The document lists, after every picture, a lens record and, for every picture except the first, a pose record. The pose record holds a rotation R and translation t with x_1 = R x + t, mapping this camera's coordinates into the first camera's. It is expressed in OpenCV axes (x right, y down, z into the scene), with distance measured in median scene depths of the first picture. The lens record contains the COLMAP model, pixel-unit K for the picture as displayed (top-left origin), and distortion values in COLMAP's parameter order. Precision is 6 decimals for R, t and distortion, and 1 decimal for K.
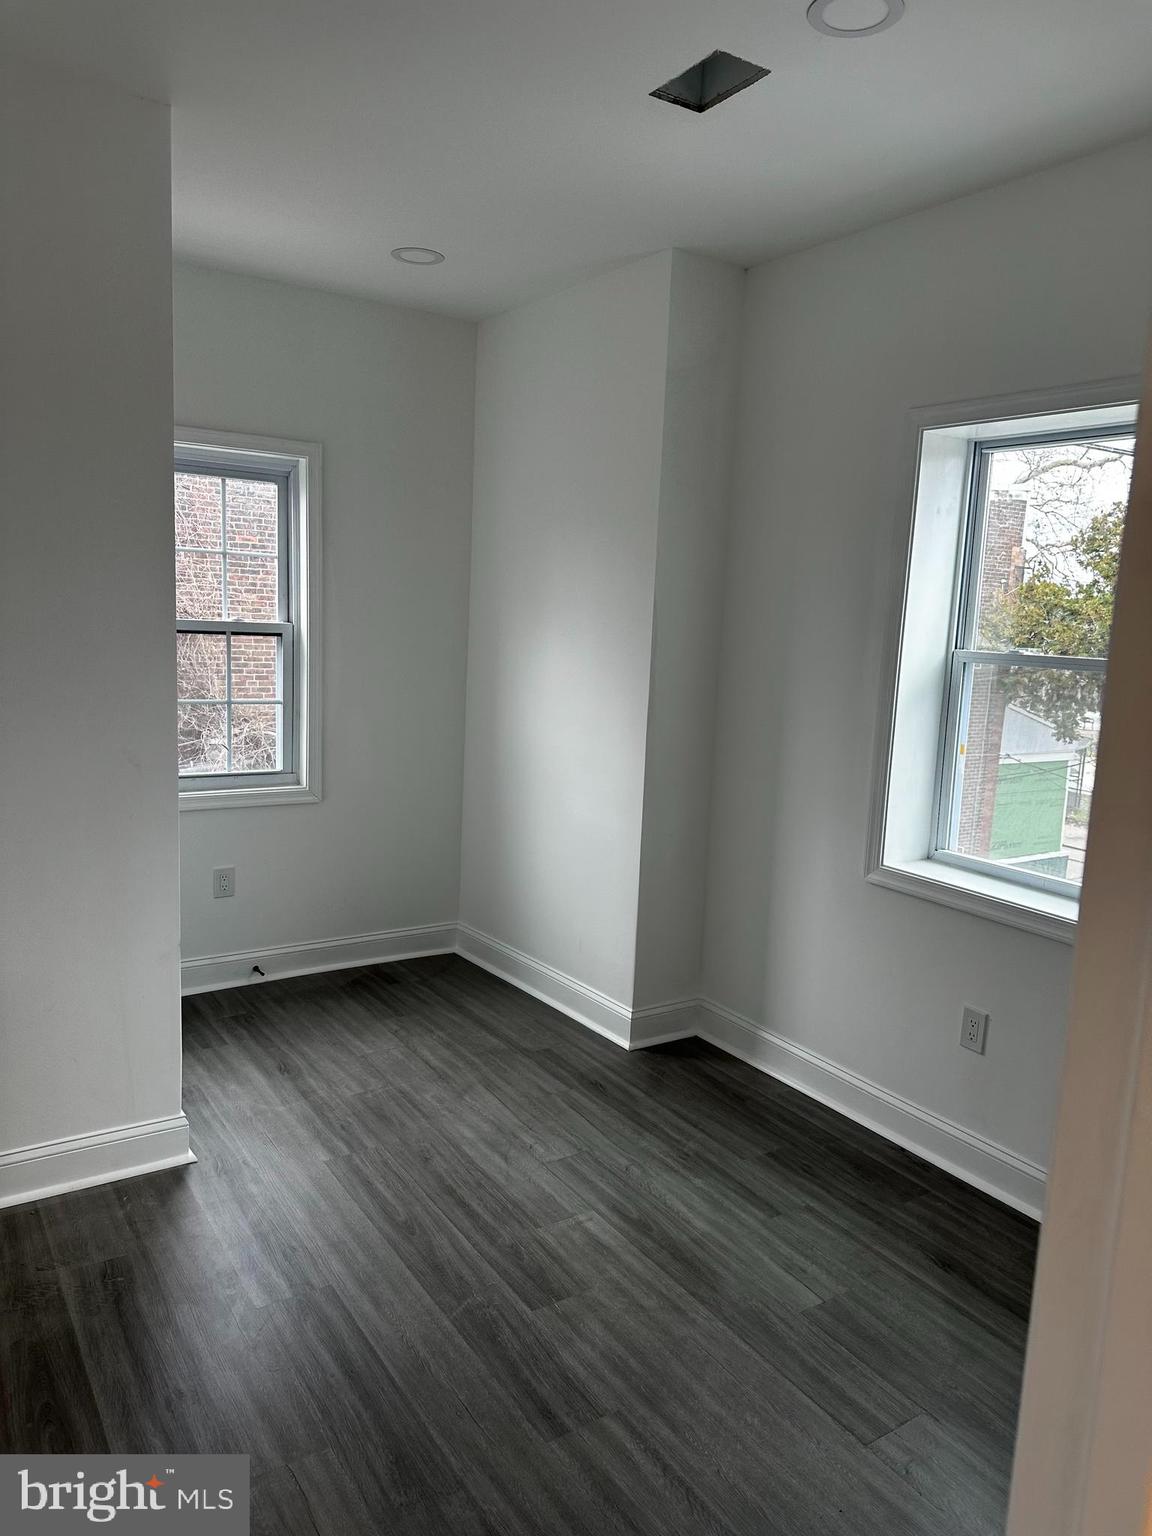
lens RADIAL K [[1084.3, 0, 577.3], [0, 1084.3, 769.7], [0, 0, 1]] dist [0.002552, 0.000907]
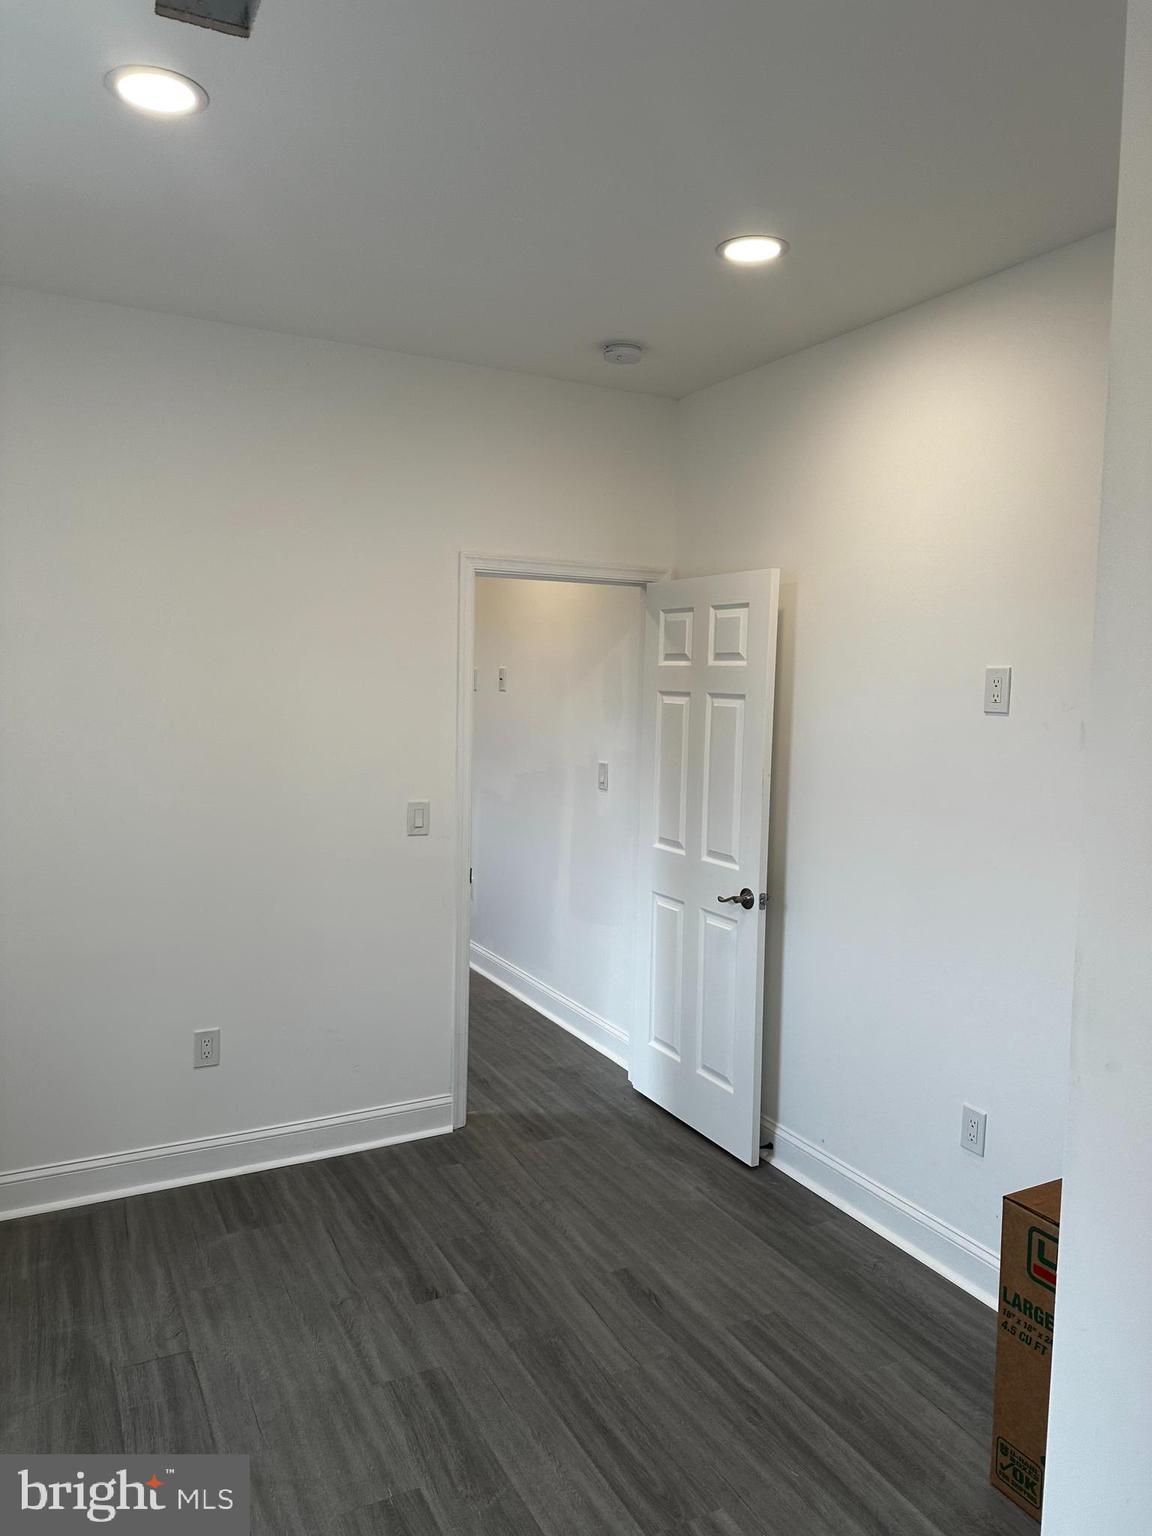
lens RADIAL K [[1084.3, 0, 576.1], [0, 1084.3, 767.3], [0, 0, 1]] dist [0.002552, 0.000907]
pose [[-0.992650, -0.073259, 0.096325, -0.236854], [-0.048633, 0.970339, 0.236805, -0.335489], [-0.110816, 0.230380, -0.966770, 1.902751]]
